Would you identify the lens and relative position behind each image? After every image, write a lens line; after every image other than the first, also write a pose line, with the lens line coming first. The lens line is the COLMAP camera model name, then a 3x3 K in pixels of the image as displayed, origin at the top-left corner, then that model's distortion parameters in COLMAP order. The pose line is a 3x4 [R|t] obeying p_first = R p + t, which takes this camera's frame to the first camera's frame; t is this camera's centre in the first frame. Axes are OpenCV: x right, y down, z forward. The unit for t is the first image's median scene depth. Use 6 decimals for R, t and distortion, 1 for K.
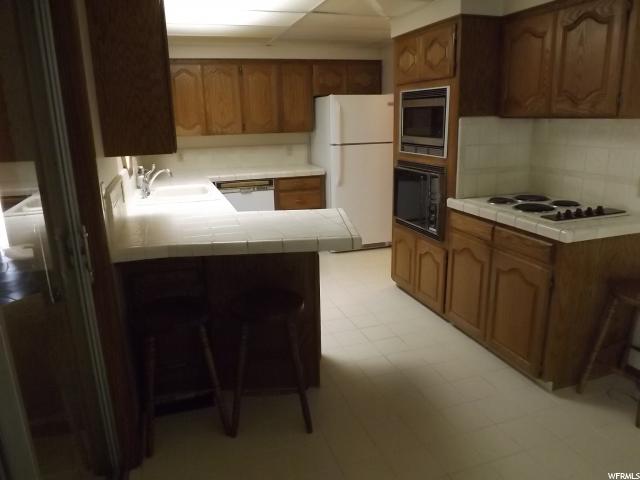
lens RADIAL K [[466.5, 0, 320.0], [0, 466.5, 240.0], [0, 0, 1]] dist [-0.037794, 0.000205]
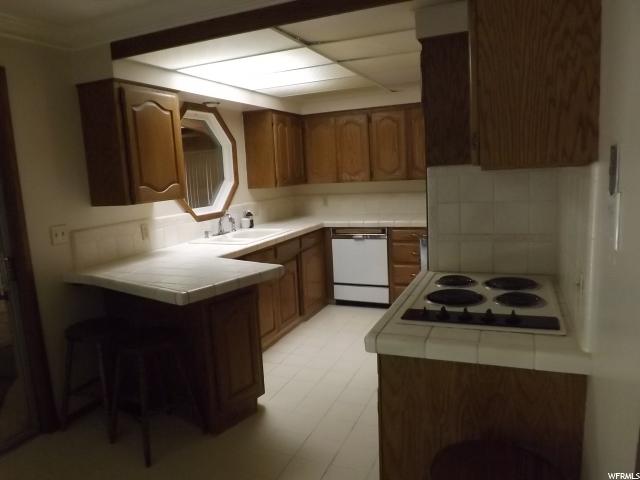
lens RADIAL K [[459.8, 0, 311.2], [0, 459.8, 248.2], [0, 0, 1]] dist [-0.049653, -0.002552]
pose [[0.745907, 0.094082, -0.659372, 0.411173], [-0.134169, 0.990904, -0.010390, -0.059028], [0.652397, 0.096217, 0.751745, 0.191897]]
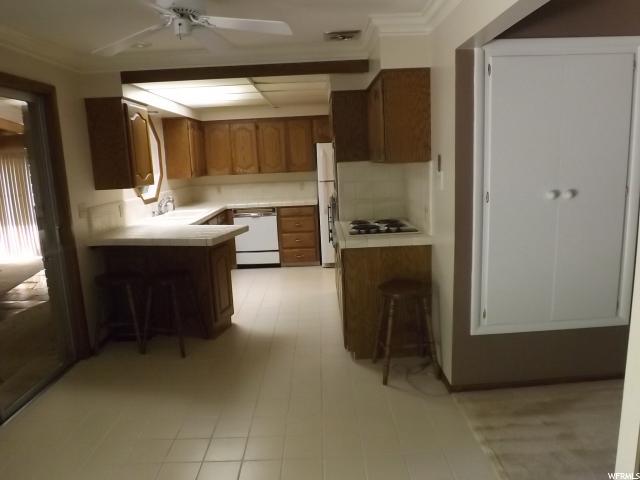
lens RADIAL K [[466.5, 0, 320.0], [0, 466.5, 240.0], [0, 0, 1]] dist [-0.037794, 0.000205]
pose [[0.953563, 0.035060, -0.299145, 0.413211], [-0.056619, 0.996361, -0.063705, 0.037217], [0.295823, 0.077684, 0.952079, -0.205422]]
